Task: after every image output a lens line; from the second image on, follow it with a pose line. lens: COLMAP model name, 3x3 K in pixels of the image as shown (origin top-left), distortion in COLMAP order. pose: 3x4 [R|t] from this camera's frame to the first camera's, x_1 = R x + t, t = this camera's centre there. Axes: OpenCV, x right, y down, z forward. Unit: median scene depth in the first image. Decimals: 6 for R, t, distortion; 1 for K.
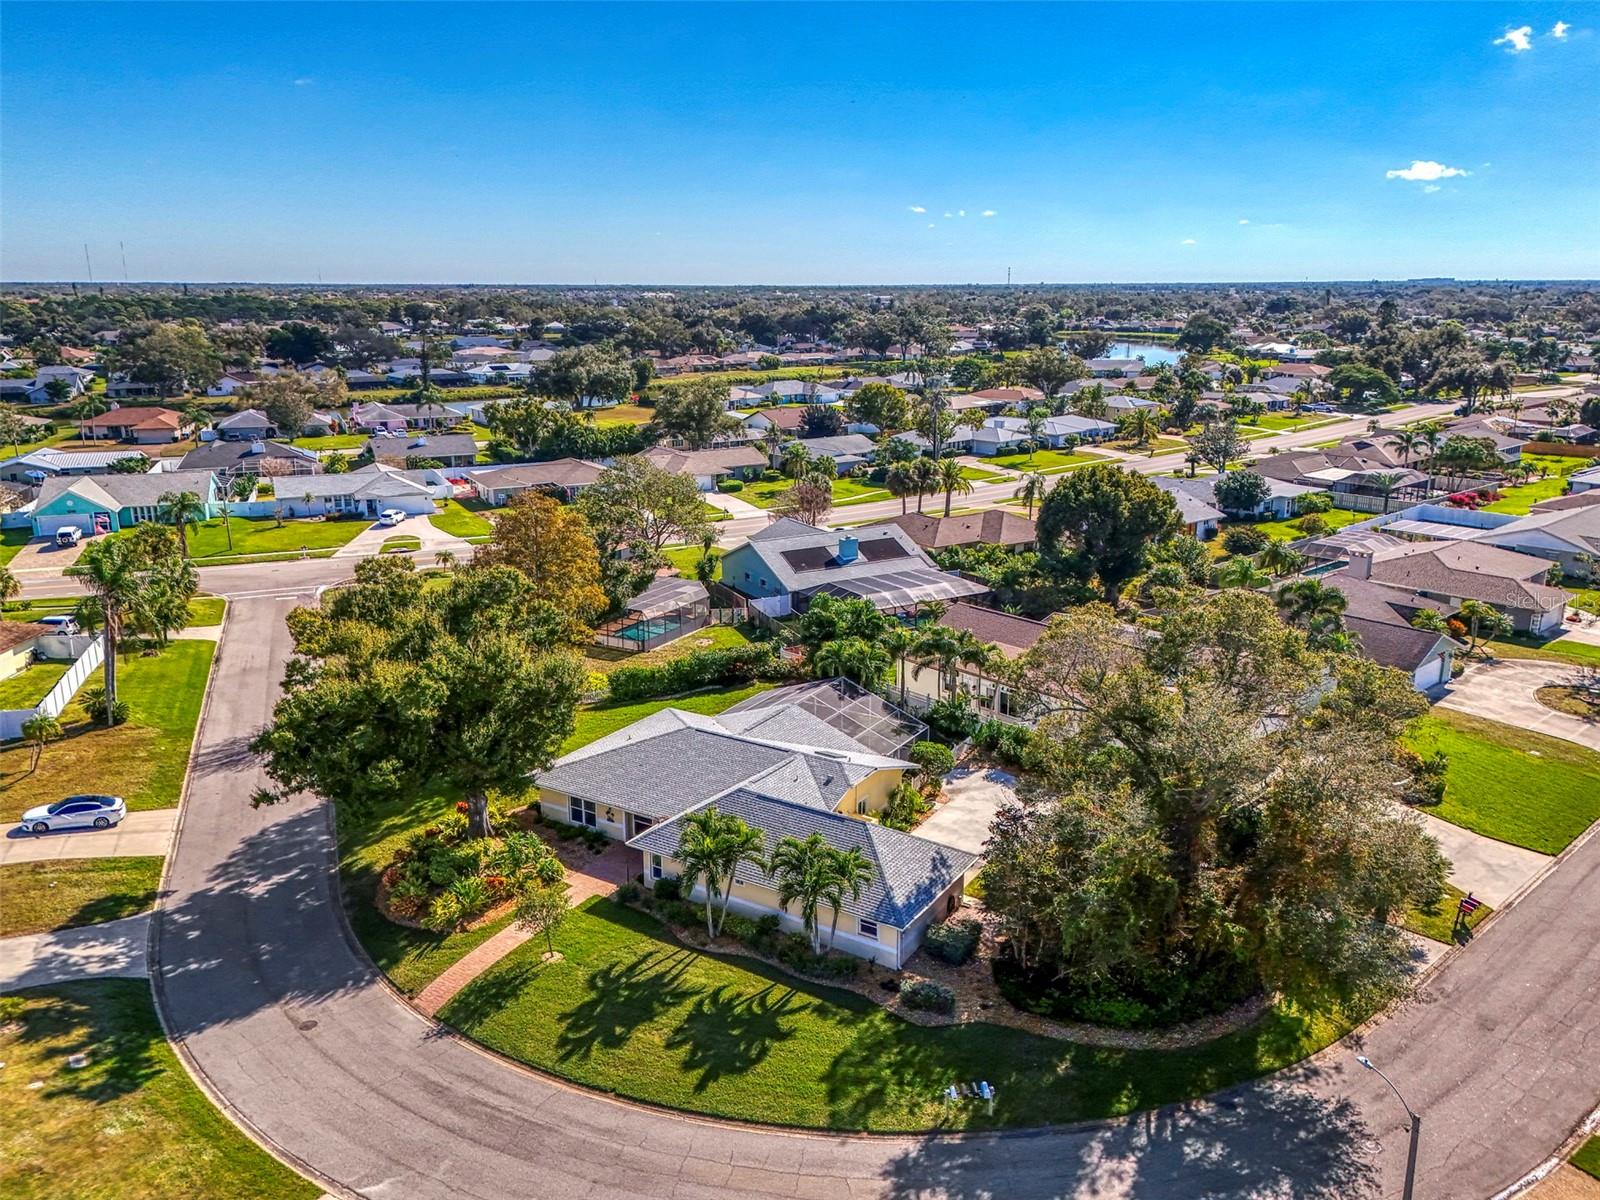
lens RADIAL K [[1232.2, 0, 800.0], [0, 1232.2, 600.0], [0, 0, 1]] dist [0.023564, -0.000079]
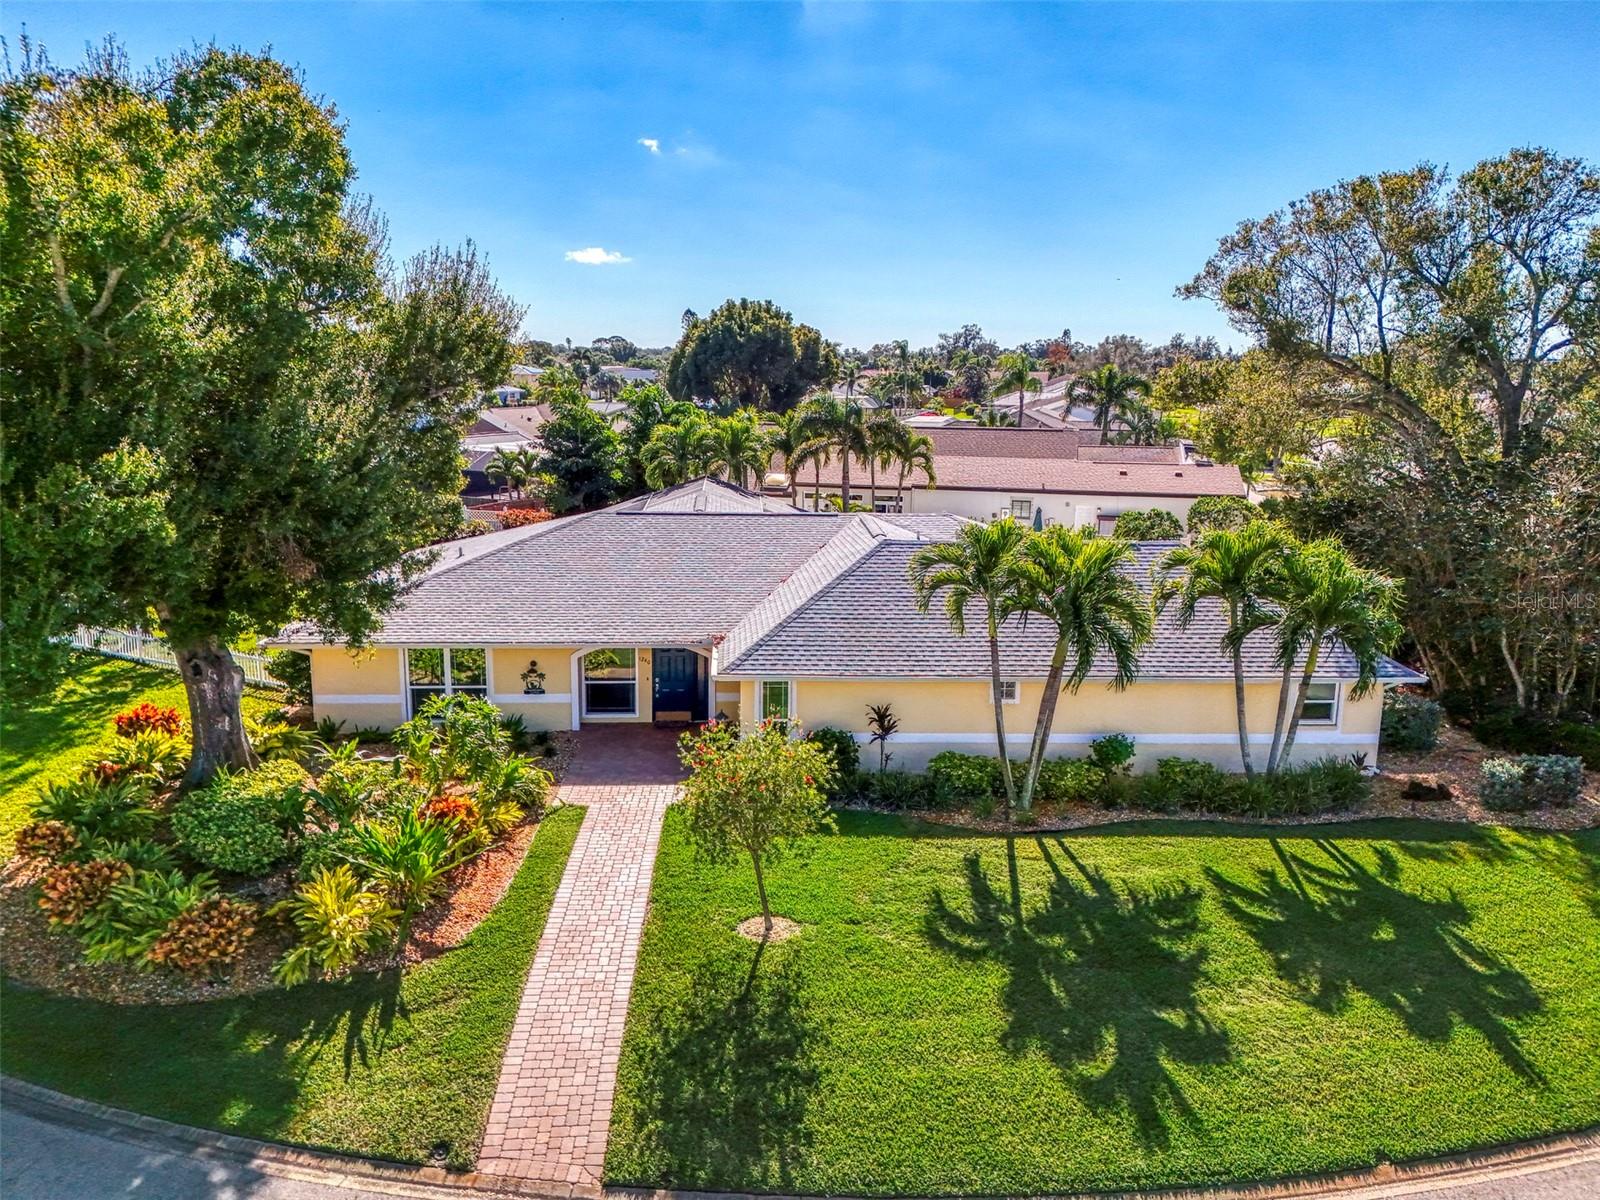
lens RADIAL K [[1232.2, 0, 800.0], [0, 1232.2, 600.0], [0, 0, 1]] dist [0.023564, -0.000079]
pose [[0.816902, -0.096782, 0.568598, -0.423083], [0.133589, 0.990763, -0.023288, 0.219204], [-0.561092, 0.094982, 0.822286, 0.744007]]
